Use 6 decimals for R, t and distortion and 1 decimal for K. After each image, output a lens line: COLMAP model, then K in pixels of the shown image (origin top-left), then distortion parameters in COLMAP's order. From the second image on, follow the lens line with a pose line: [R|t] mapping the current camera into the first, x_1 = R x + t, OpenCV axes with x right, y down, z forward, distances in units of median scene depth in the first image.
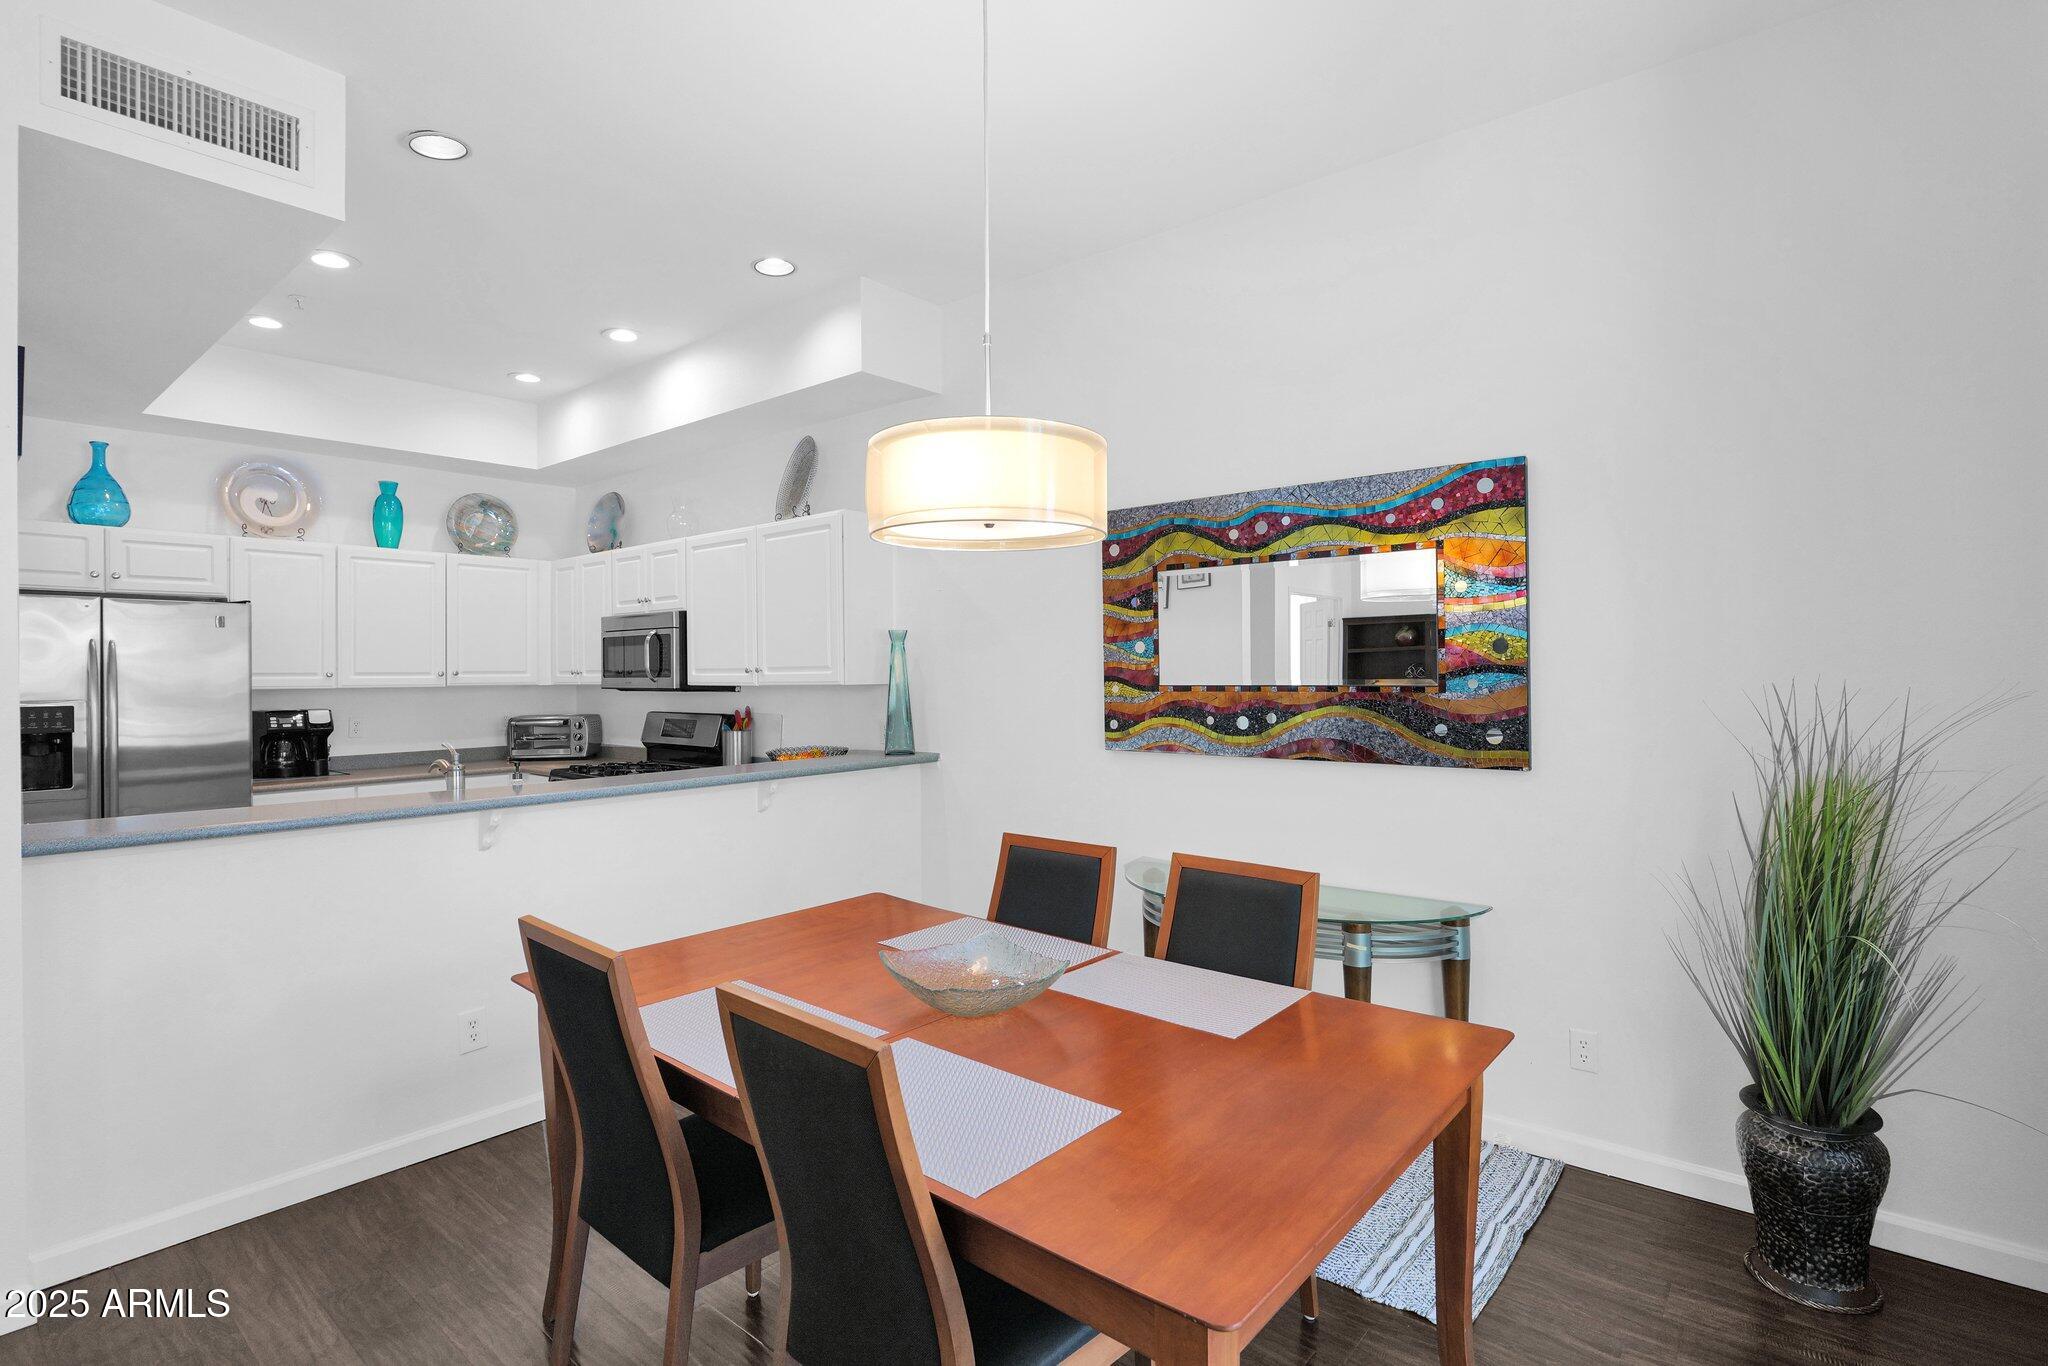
lens RADIAL K [[1016.0, 0, 1001.4], [0, 1016.0, 667.2], [0, 0, 1]] dist [-0.014068, 0.000021]
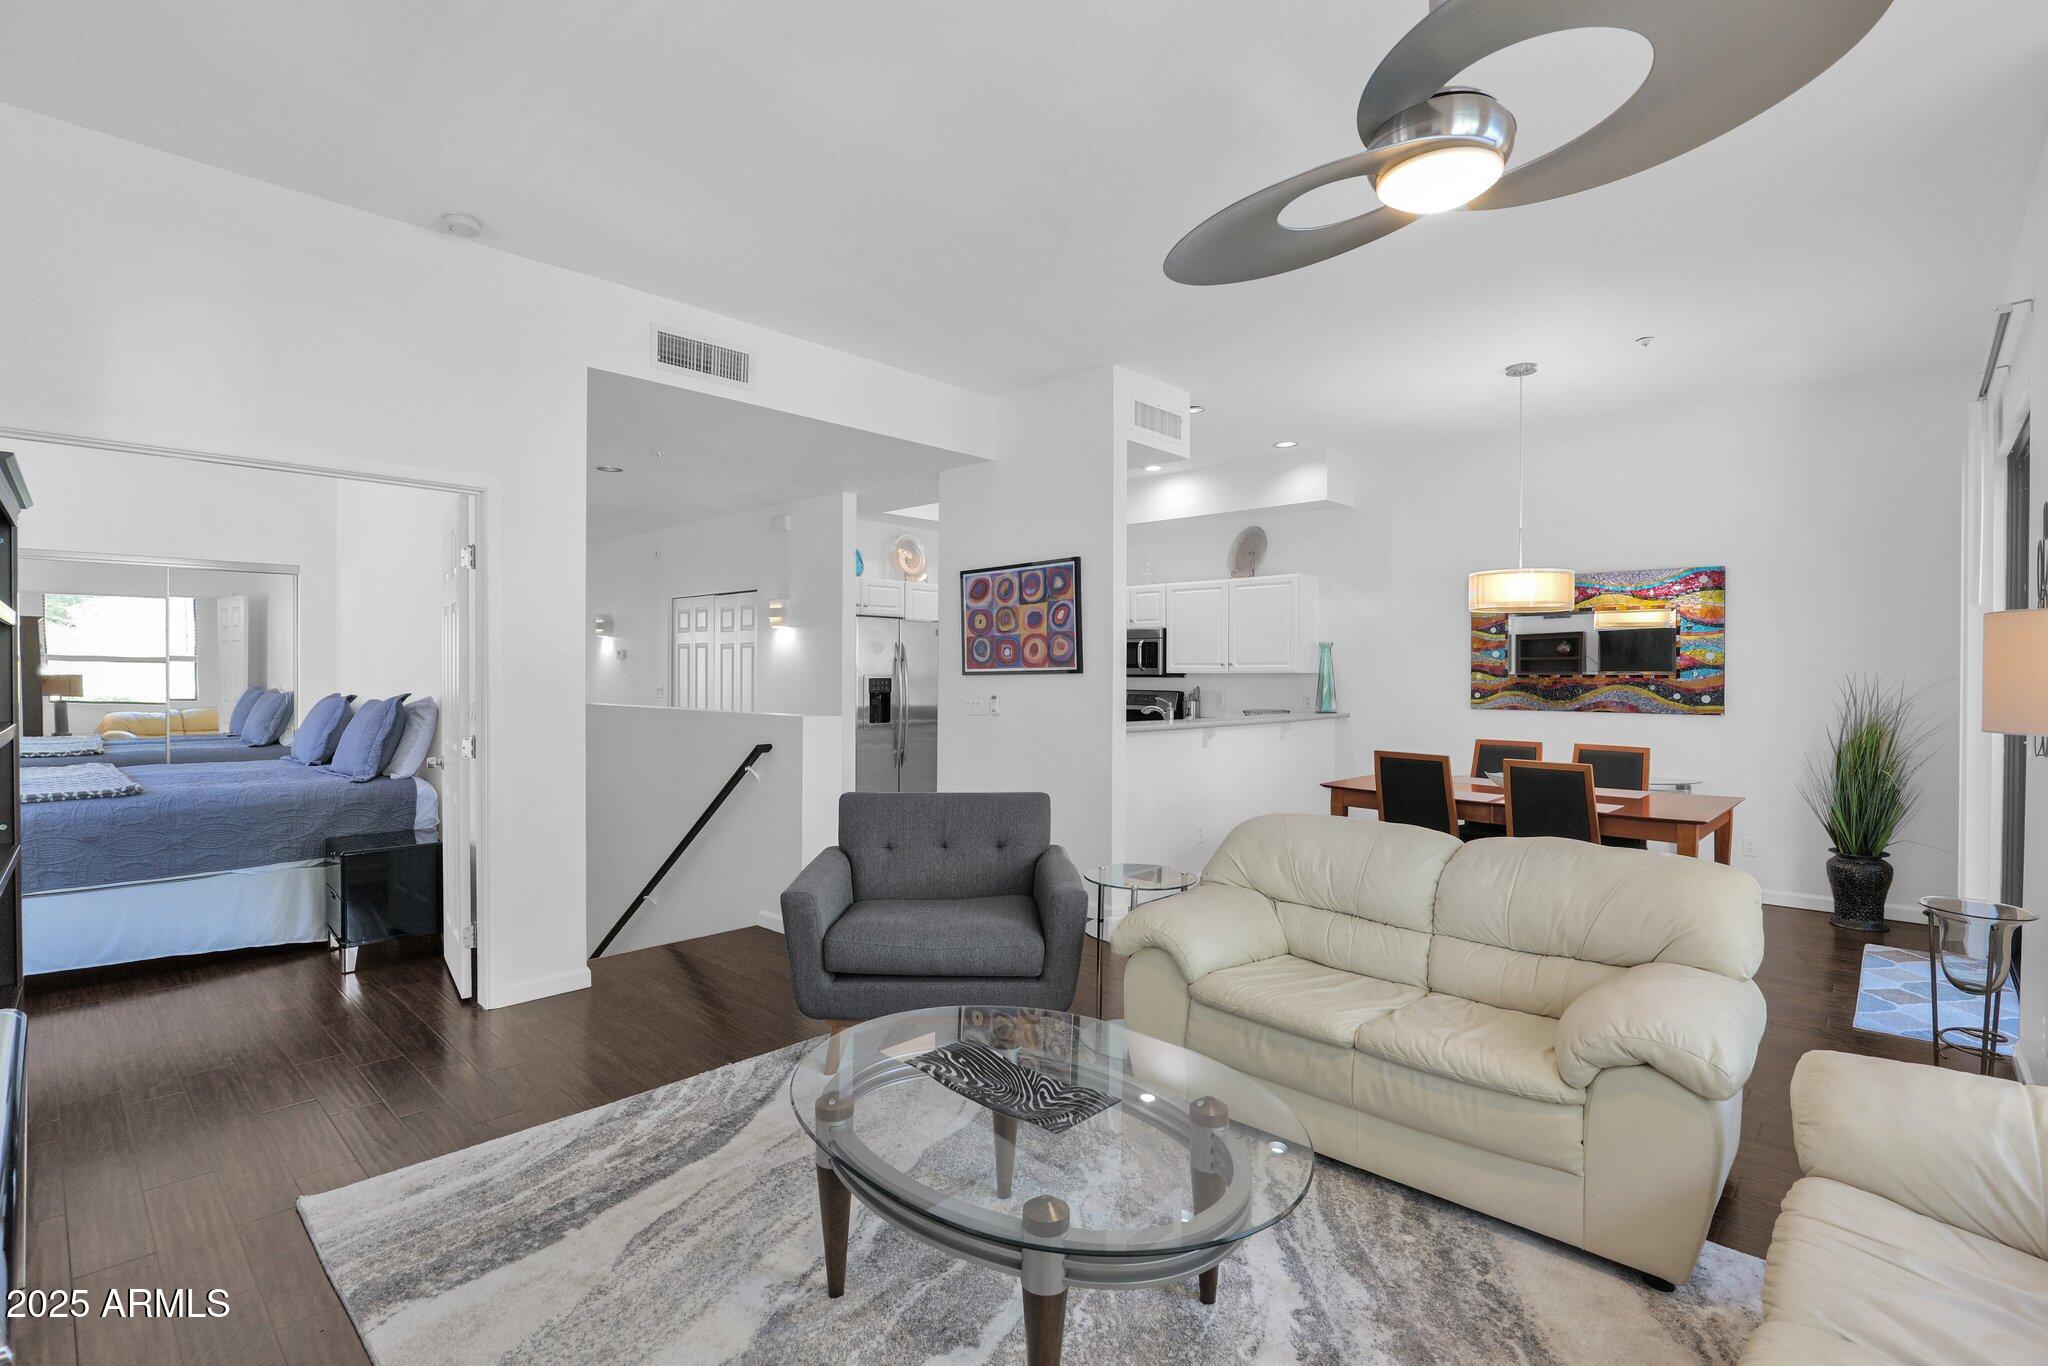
lens RADIAL K [[947.6, 0, 1024.0], [0, 947.6, 683.0], [0, 0, 1]] dist [-0.018667, 0.000612]
pose [[0.998858, 0.015277, -0.045278, -0.704806], [-0.014679, 0.999801, 0.013517, 0.024873], [0.045475, -0.012837, 0.998883, -0.847870]]
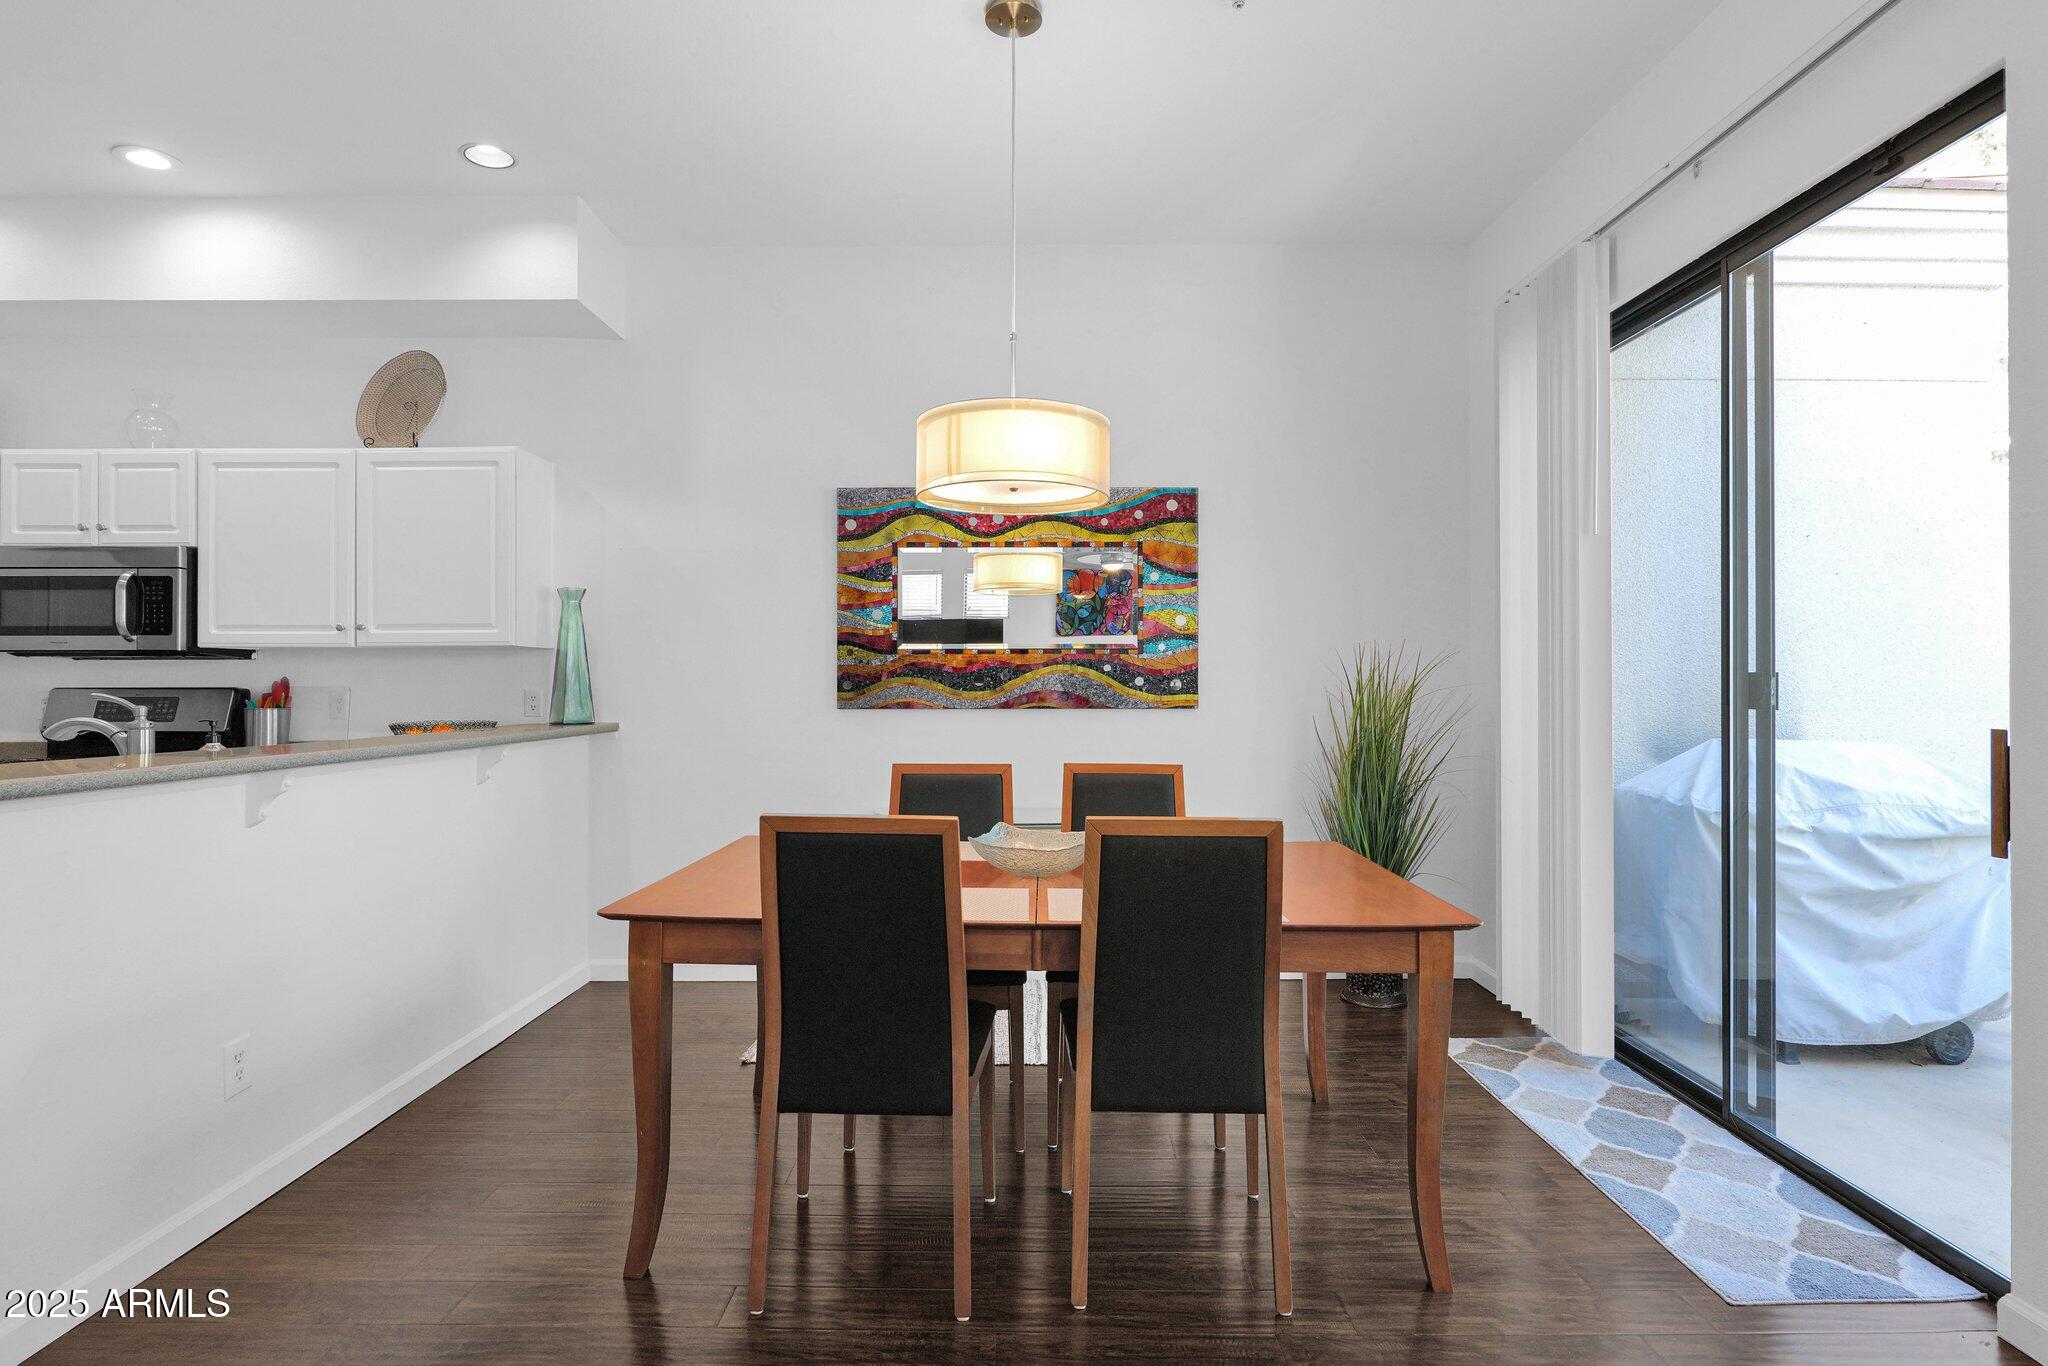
lens RADIAL K [[1052.8, 0, 1030.7], [0, 1052.8, 678.6], [0, 0, 1]] dist [-0.002863, -0.000613]
pose [[0.761326, 0.013914, 0.648220, -0.512672], [-0.009461, 0.999902, -0.010351, 0.064538], [-0.648300, 0.001748, 0.761383, 0.018937]]
